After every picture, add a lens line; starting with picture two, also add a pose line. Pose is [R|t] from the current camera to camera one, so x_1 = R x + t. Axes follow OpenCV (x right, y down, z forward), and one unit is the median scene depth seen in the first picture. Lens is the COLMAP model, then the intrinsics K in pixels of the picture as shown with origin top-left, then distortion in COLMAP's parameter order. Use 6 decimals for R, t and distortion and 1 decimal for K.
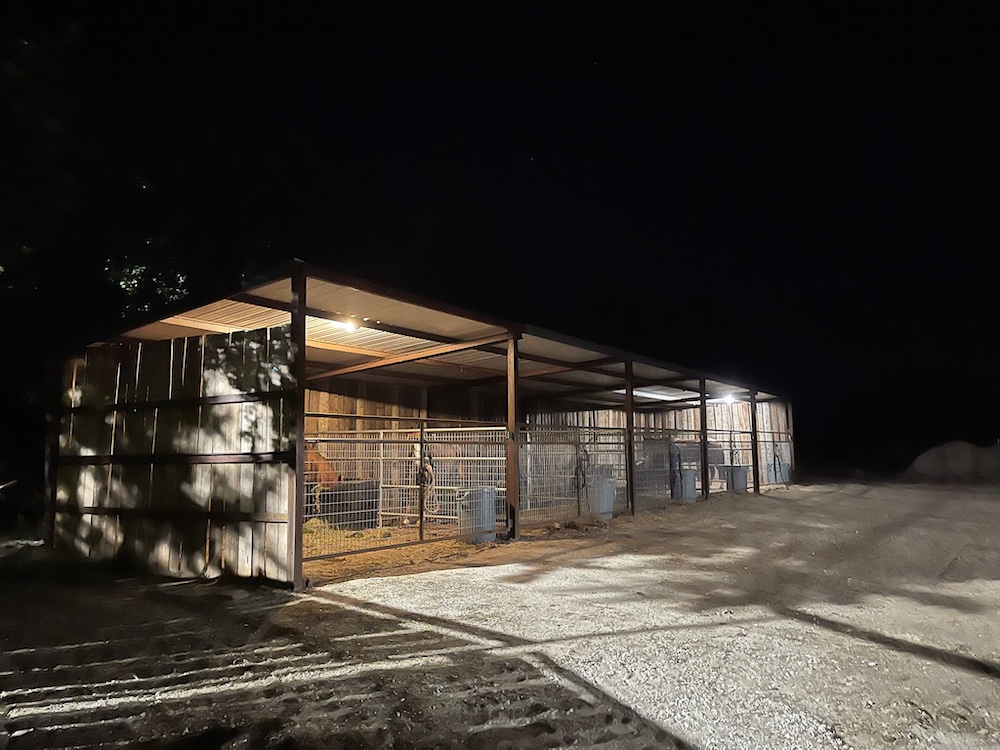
lens RADIAL K [[756.9, 0, 496.2], [0, 756.9, 374.0], [0, 0, 1]] dist [0.052375, 0.000605]
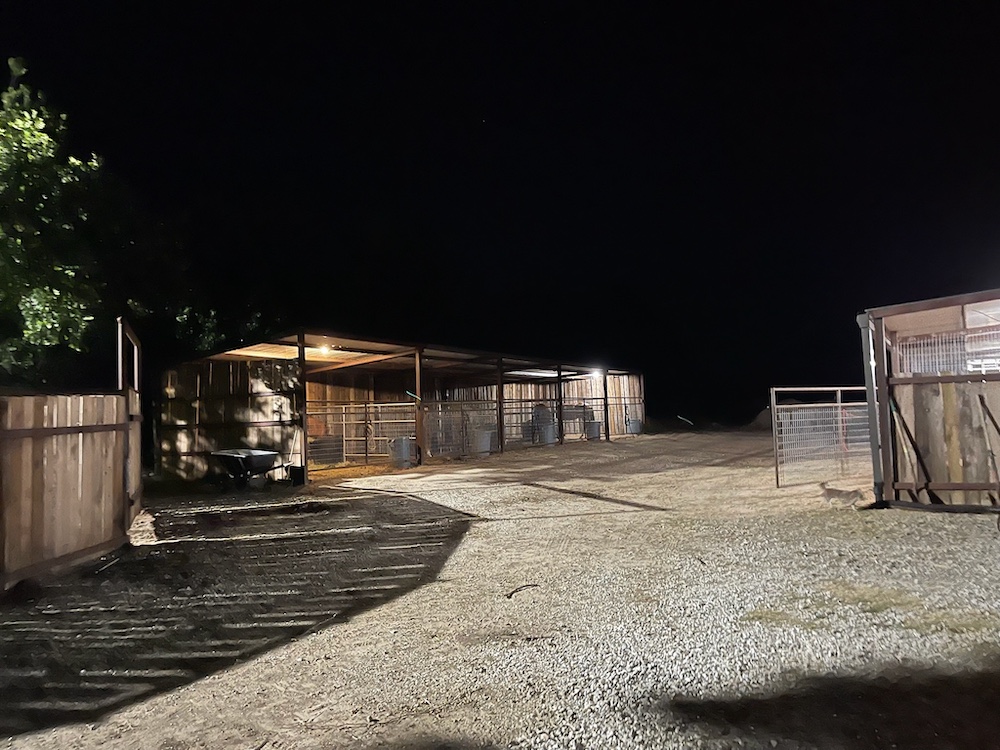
lens RADIAL K [[756.9, 0, 504.4], [0, 756.9, 371.3], [0, 0, 1]] dist [0.052375, 0.000605]
pose [[0.997849, -0.021178, 0.062042, 0.130349], [0.018419, 0.998830, 0.044707, -0.091049], [-0.062916, -0.043468, 0.997072, -0.894011]]
